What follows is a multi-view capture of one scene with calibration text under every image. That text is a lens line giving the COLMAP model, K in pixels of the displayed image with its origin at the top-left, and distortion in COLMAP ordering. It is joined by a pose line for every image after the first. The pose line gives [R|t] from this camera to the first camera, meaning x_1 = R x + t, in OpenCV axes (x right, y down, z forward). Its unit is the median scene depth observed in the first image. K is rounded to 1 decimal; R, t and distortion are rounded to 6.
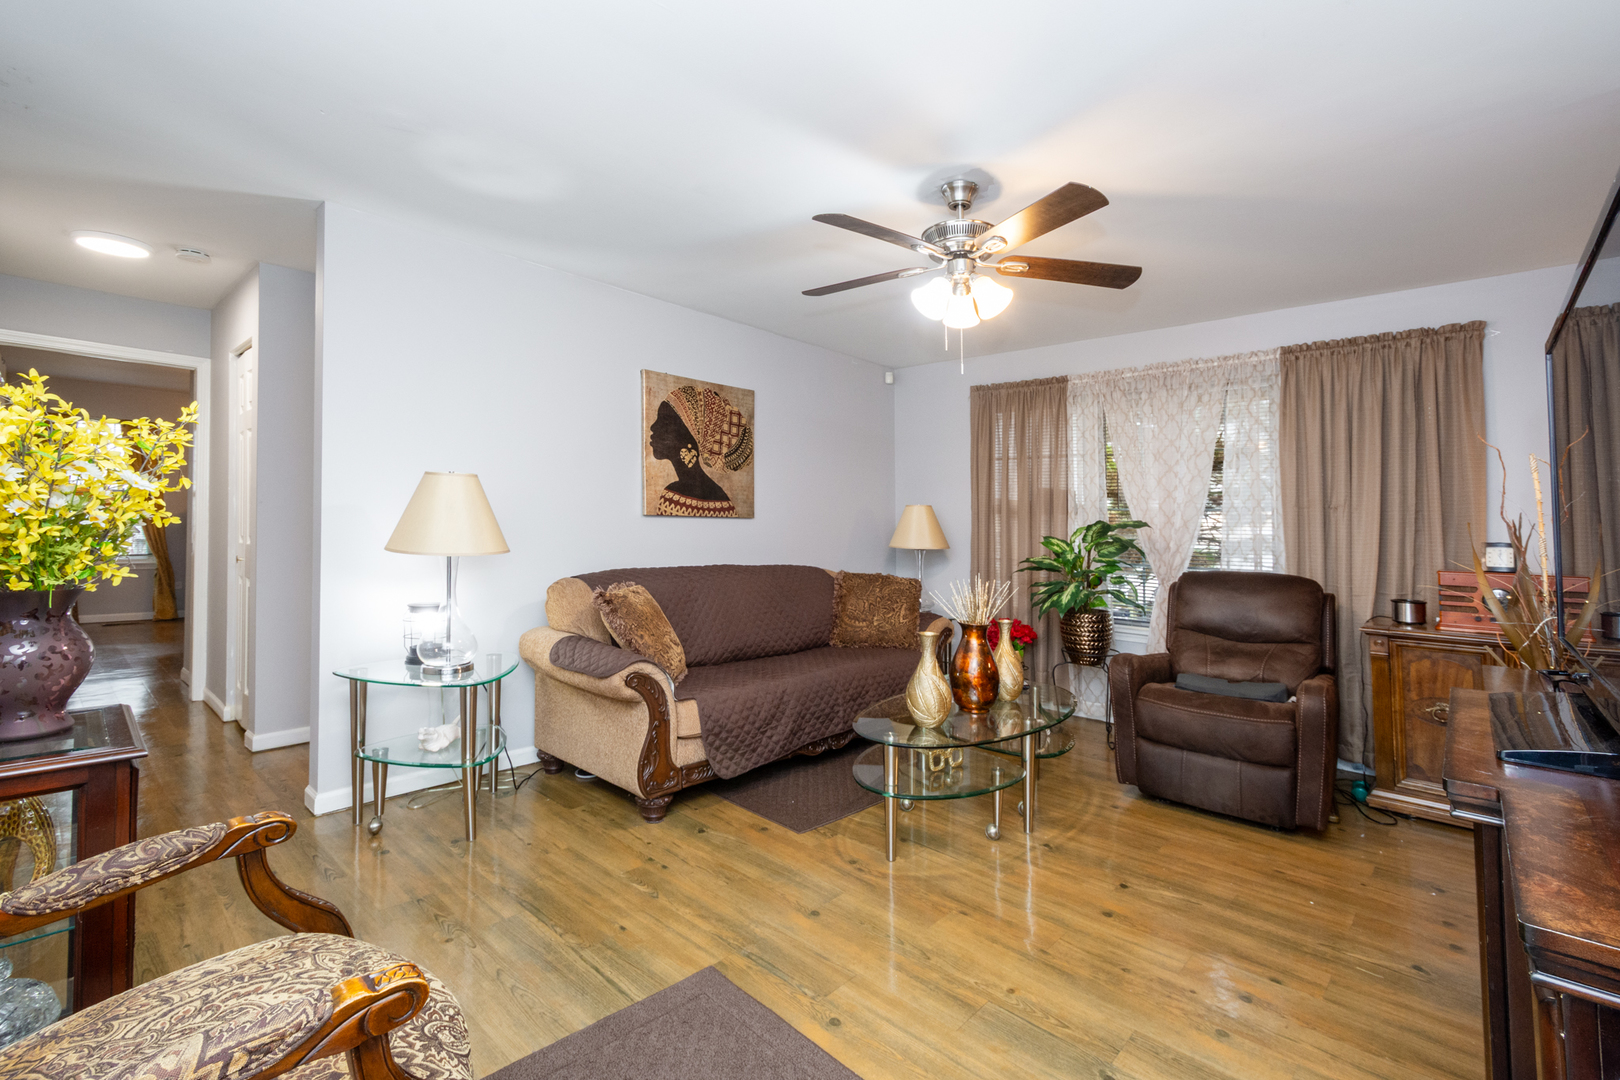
lens RADIAL K [[718.5, 0, 818.5], [0, 718.5, 547.5], [0, 0, 1]] dist [0.003565, -0.000532]
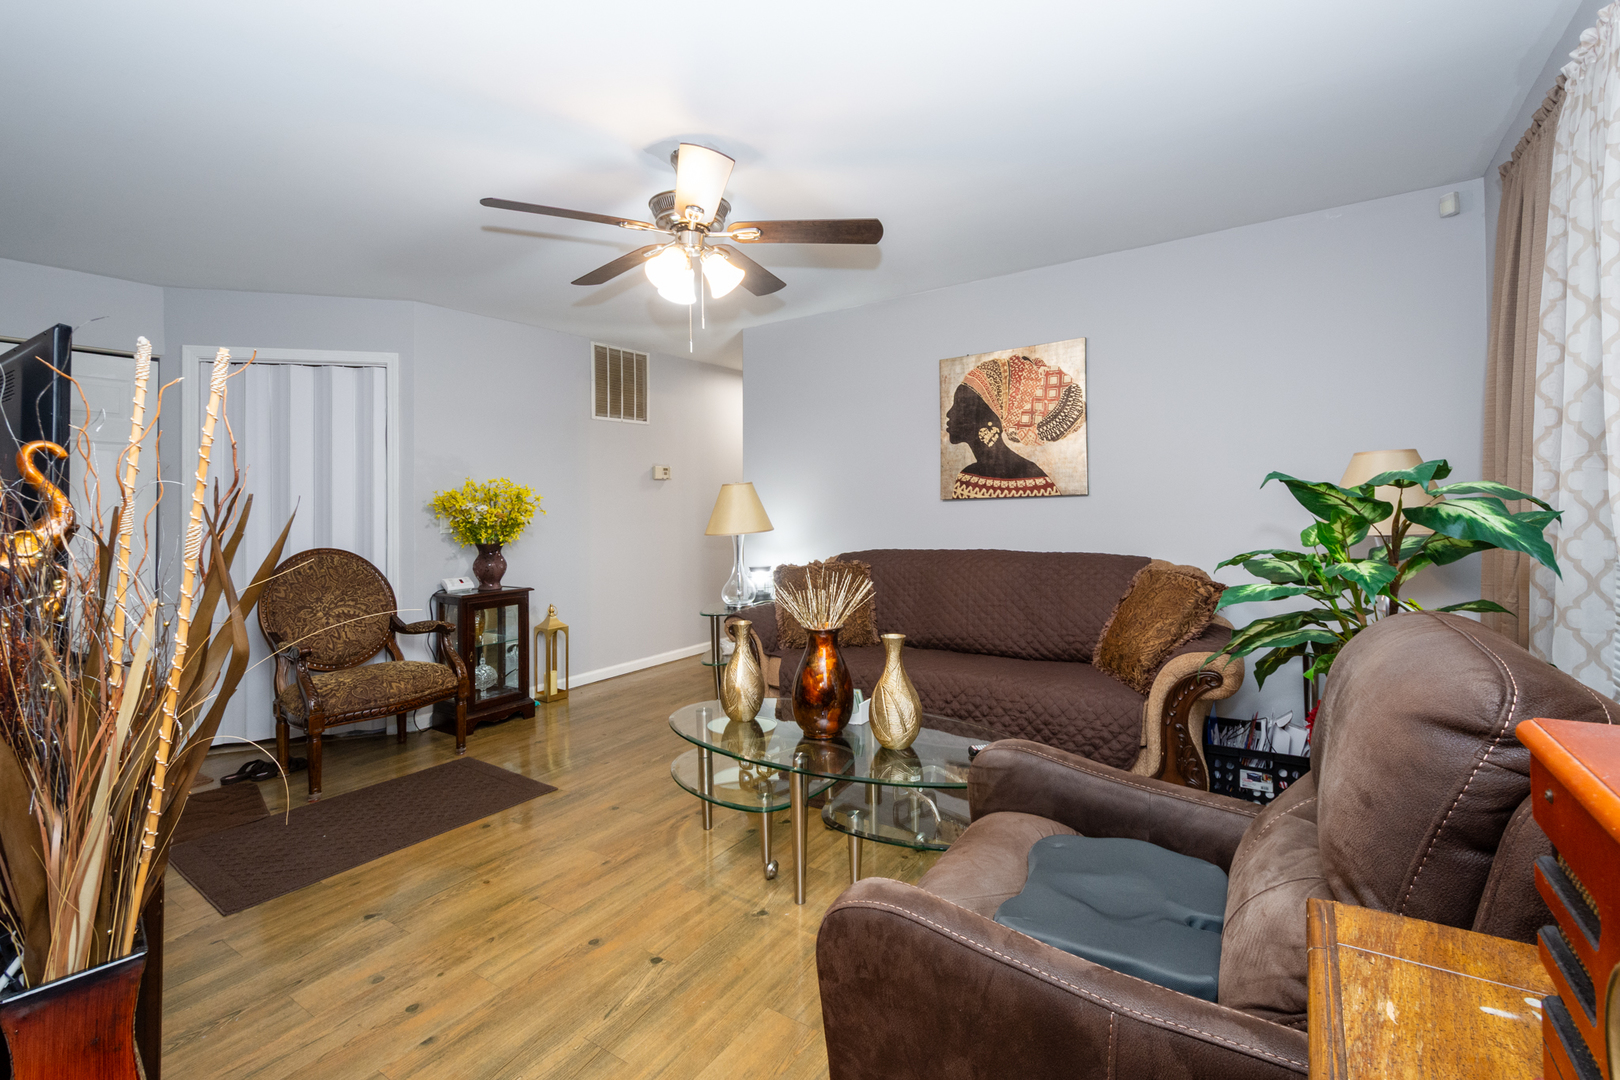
lens RADIAL K [[718.5, 0, 818.5], [0, 718.5, 547.5], [0, 0, 1]] dist [0.003565, -0.000532]
pose [[0.165434, 0.025778, -0.985884, 0.727002], [-0.001219, 0.999663, 0.025934, -0.002328], [0.986220, -0.003089, 0.165409, 0.622888]]
